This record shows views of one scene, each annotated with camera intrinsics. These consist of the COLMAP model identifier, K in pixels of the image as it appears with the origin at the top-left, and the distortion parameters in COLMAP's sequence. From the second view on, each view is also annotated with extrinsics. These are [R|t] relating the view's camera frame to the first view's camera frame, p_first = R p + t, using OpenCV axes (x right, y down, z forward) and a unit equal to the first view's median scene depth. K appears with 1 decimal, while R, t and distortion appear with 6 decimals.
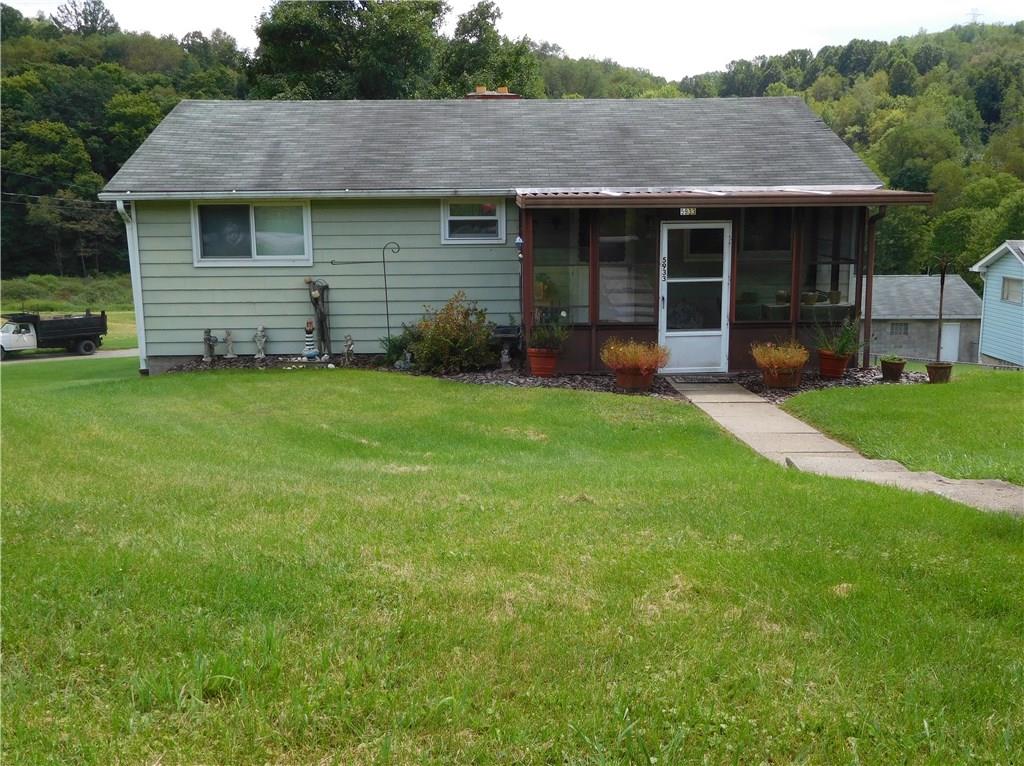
lens RADIAL K [[955.6, 0, 512.0], [0, 955.6, 383.0], [0, 0, 1]] dist [0.005559, 0.002531]
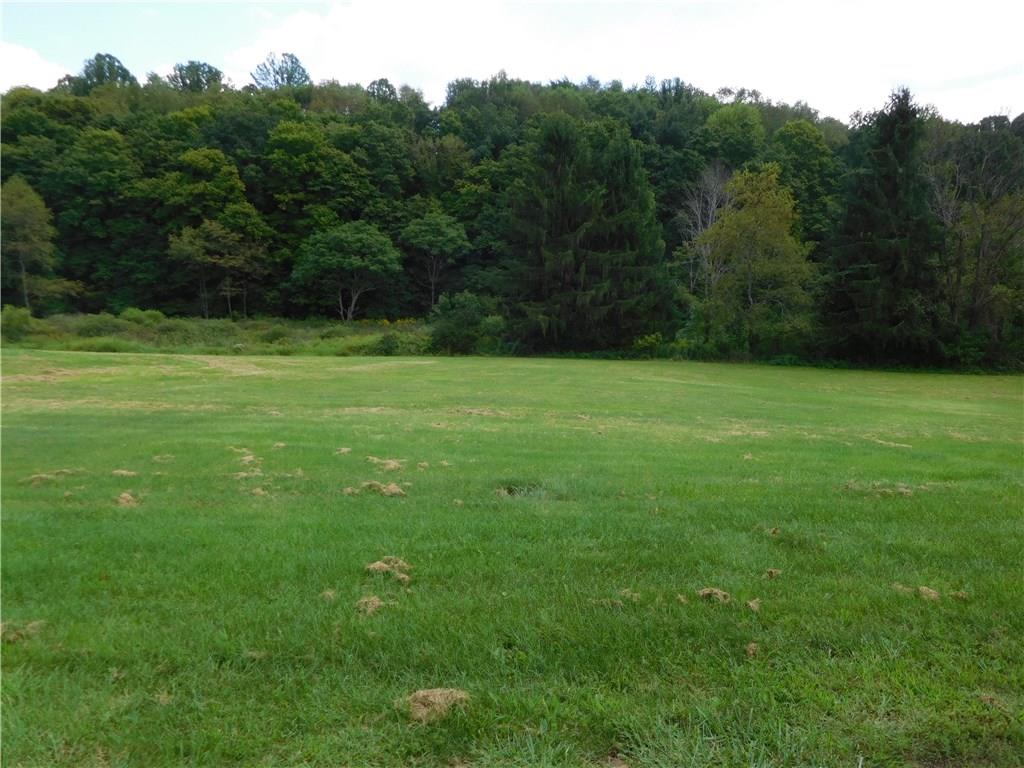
lens RADIAL K [[752.8, 0, 512.0], [0, 752.8, 384.0], [0, 0, 1]] dist [-0.004849, -0.001138]
pose [[0.983136, 0.035914, -0.179314, -0.065303], [-0.046937, 0.997235, -0.057612, -0.024607], [0.176749, 0.065057, 0.982104, 0.370493]]
